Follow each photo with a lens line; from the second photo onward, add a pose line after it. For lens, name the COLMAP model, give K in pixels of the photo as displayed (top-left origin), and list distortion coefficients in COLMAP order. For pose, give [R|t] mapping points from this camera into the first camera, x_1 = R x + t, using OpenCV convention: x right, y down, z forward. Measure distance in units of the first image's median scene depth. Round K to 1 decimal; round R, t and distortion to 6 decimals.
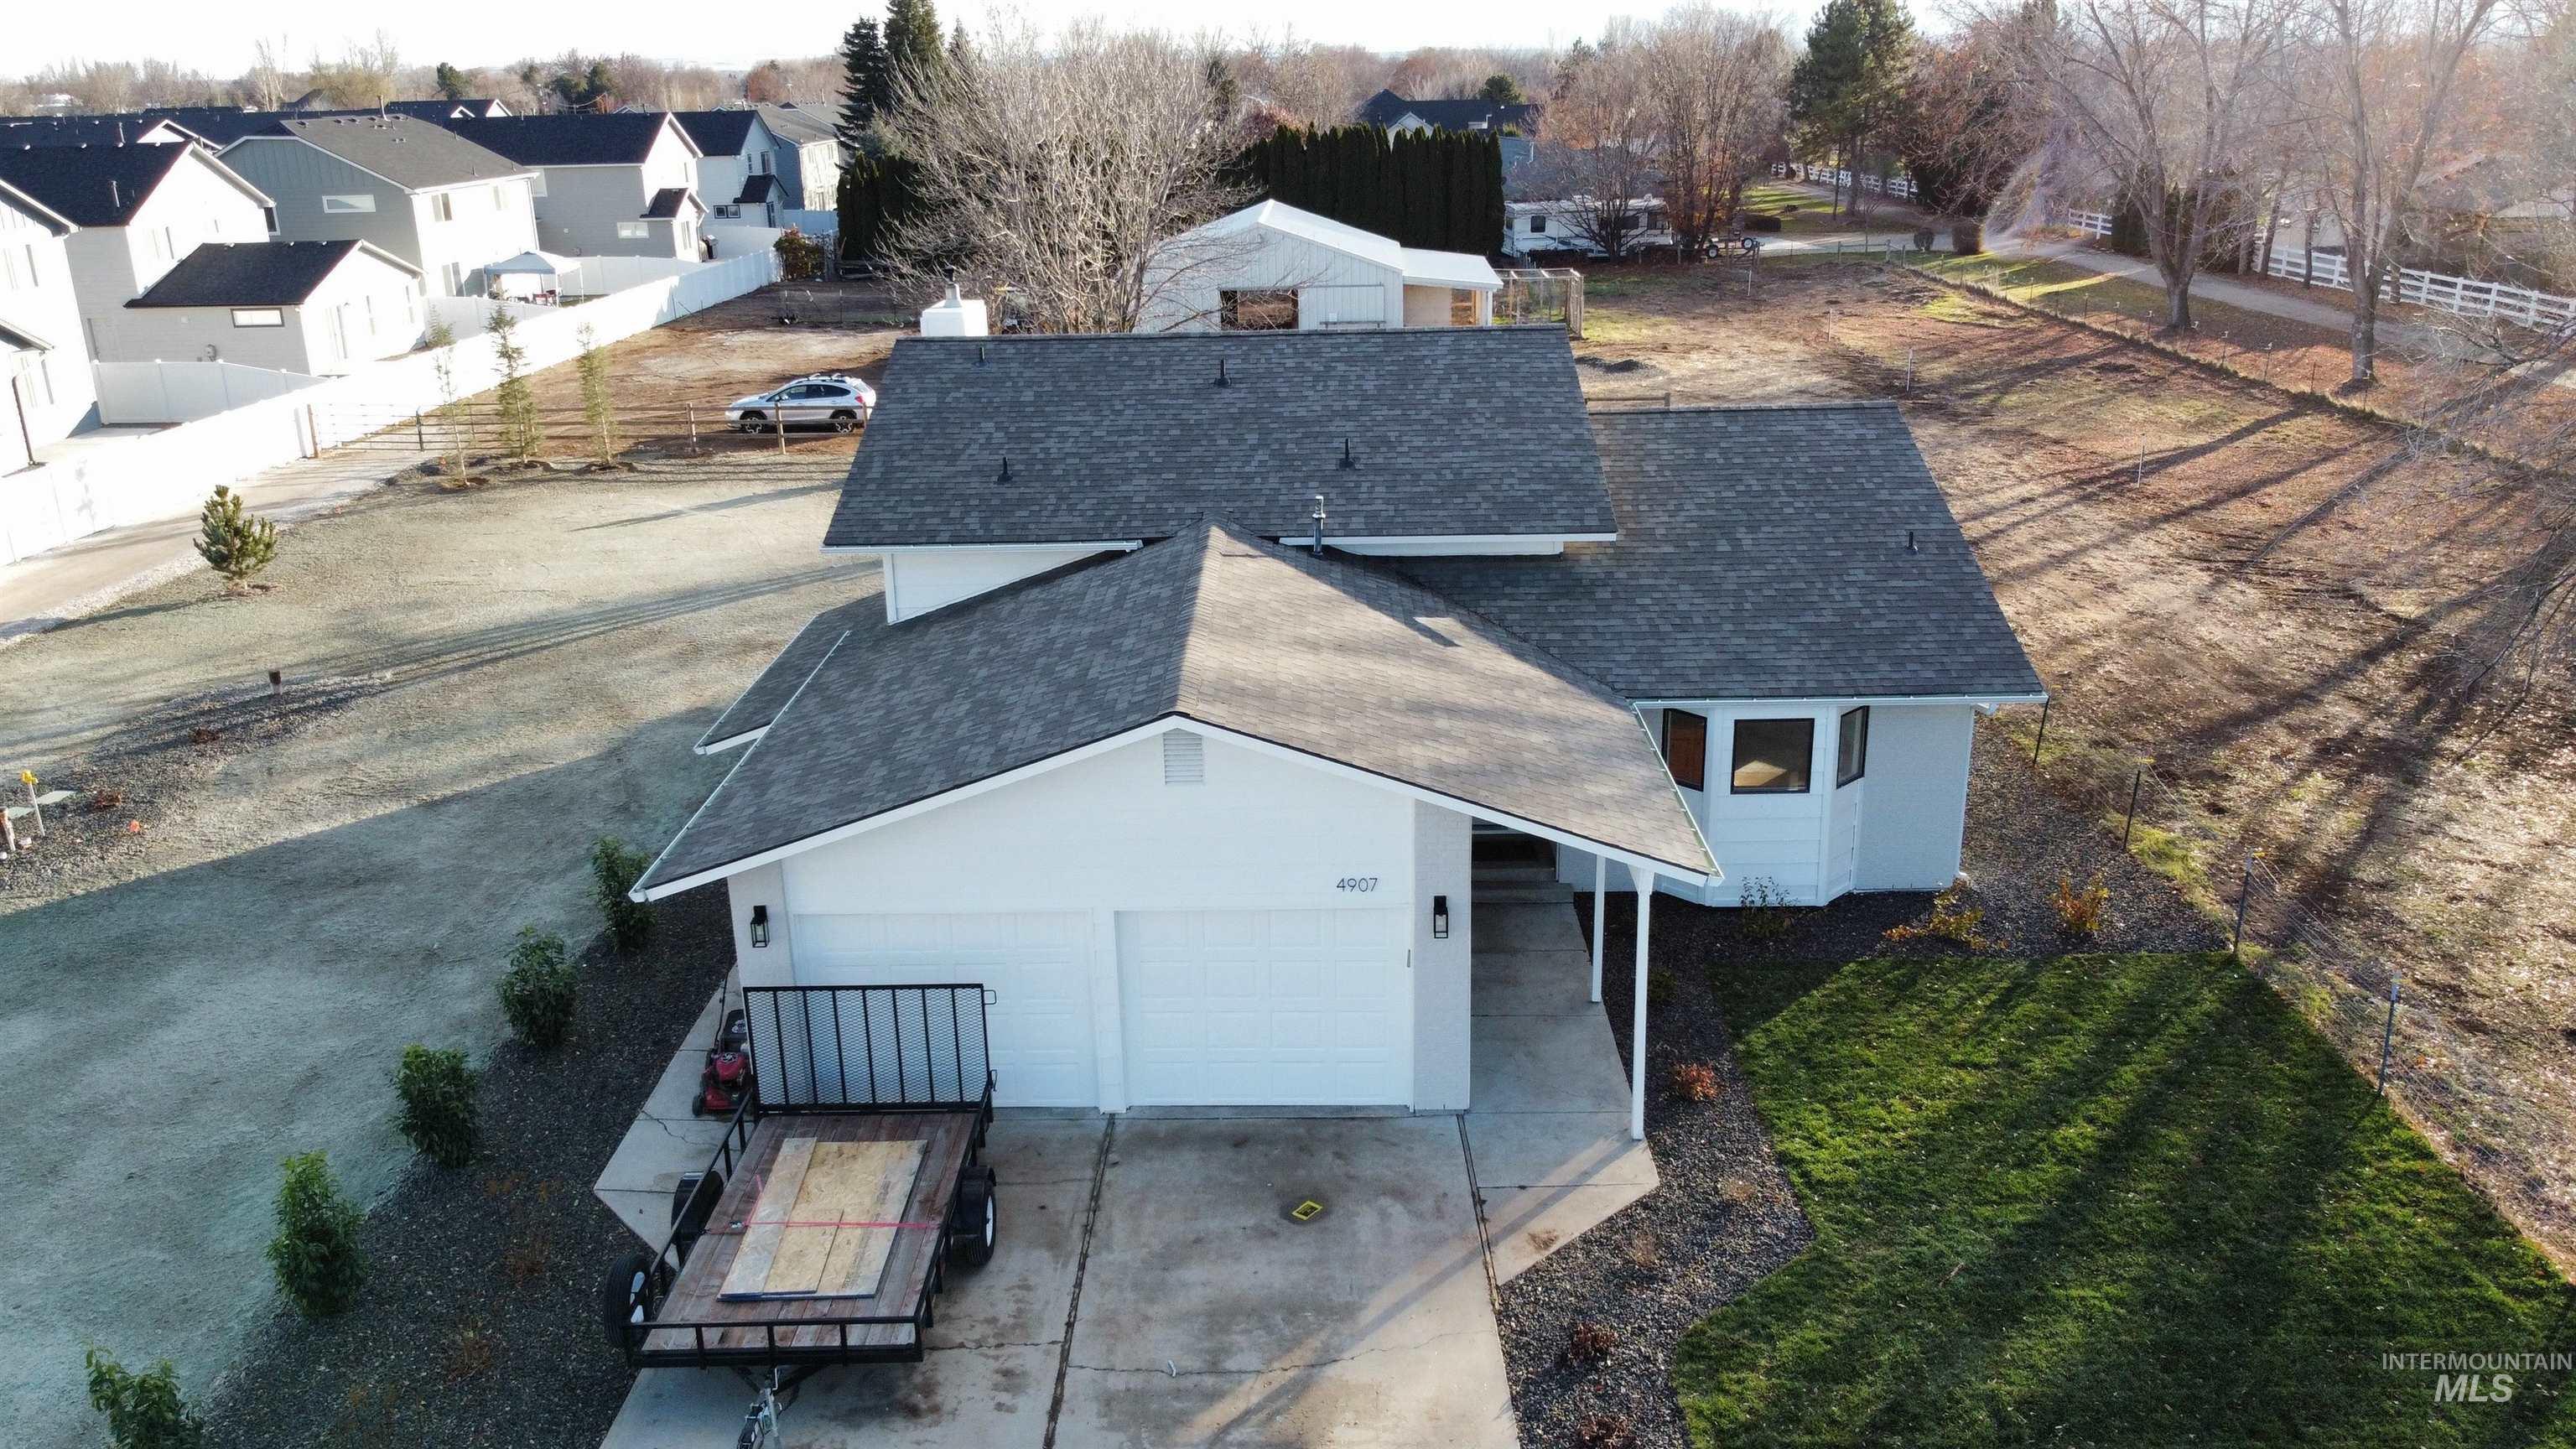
lens RADIAL K [[1936.8, 0, 1288.5], [0, 1936.8, 709.1], [0, 0, 1]] dist [-0.000939, -0.000971]
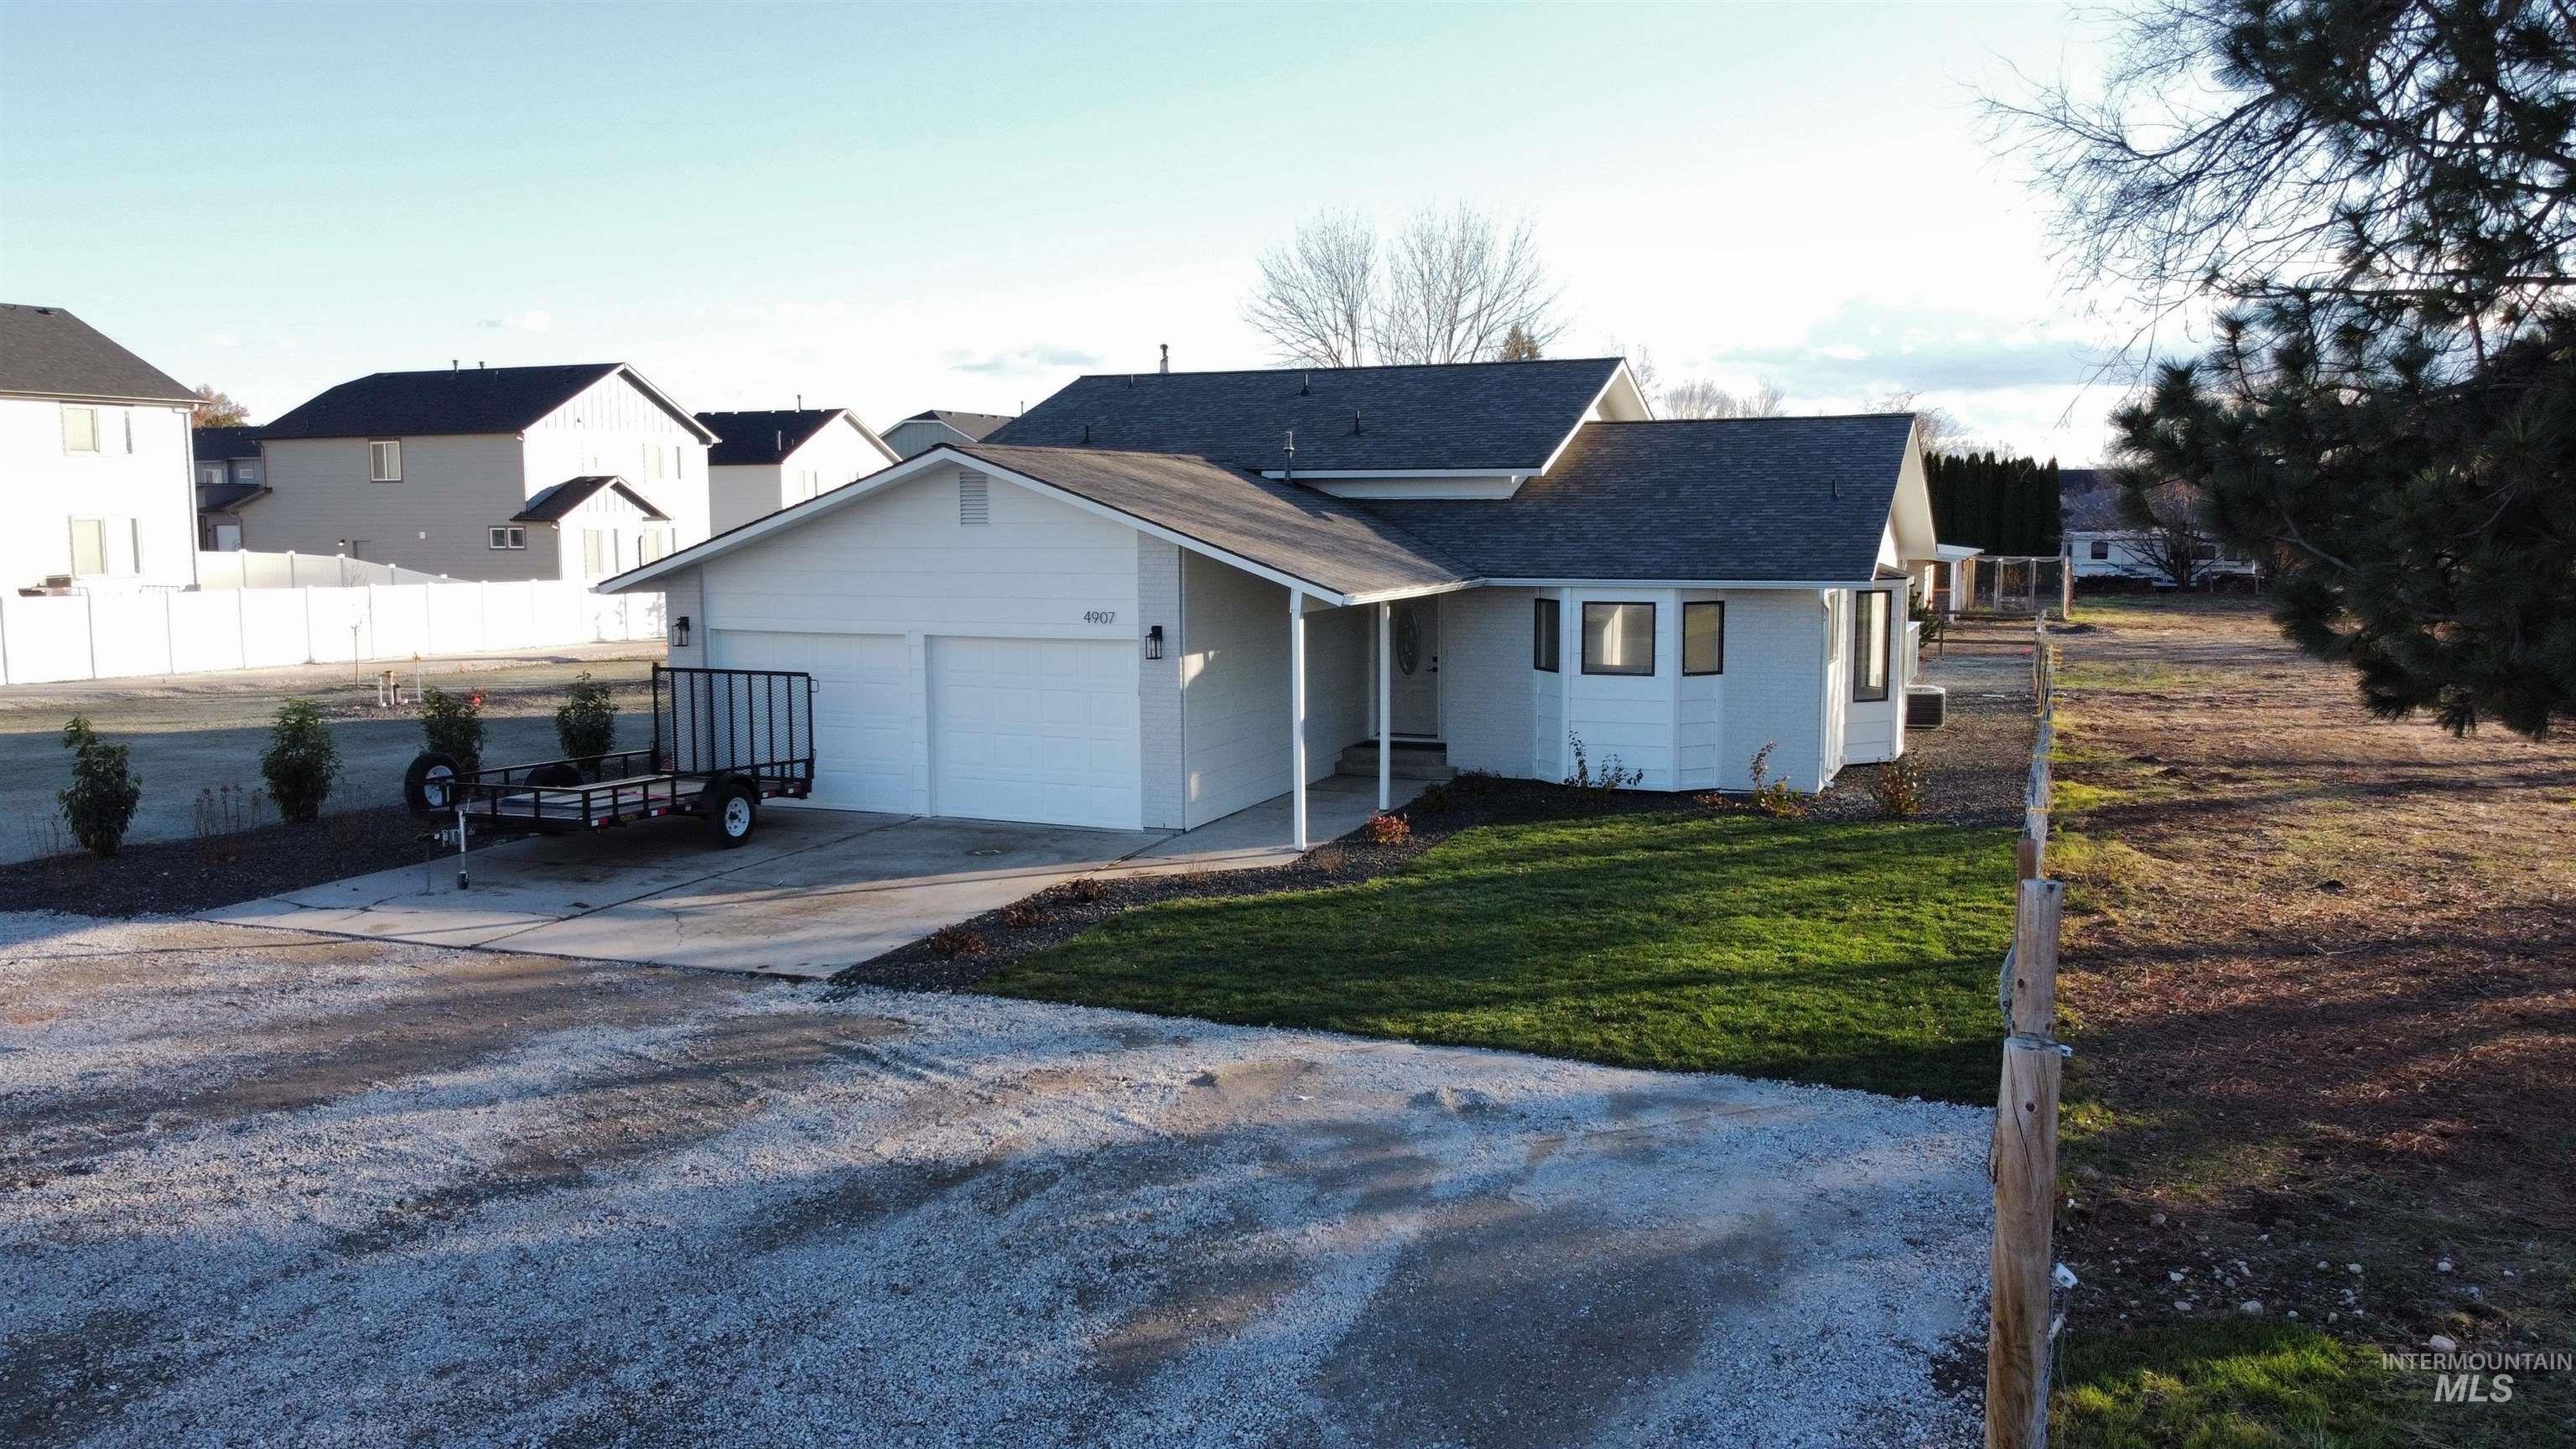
lens RADIAL K [[1936.8, 0, 1277.3], [0, 1936.8, 731.9], [0, 0, 1]] dist [-0.000939, -0.000971]
pose [[0.931076, 0.056329, -0.360451, 0.567969], [-0.127985, 0.975648, -0.178129, 0.355293], [0.341640, 0.211984, 0.915612, -0.043881]]
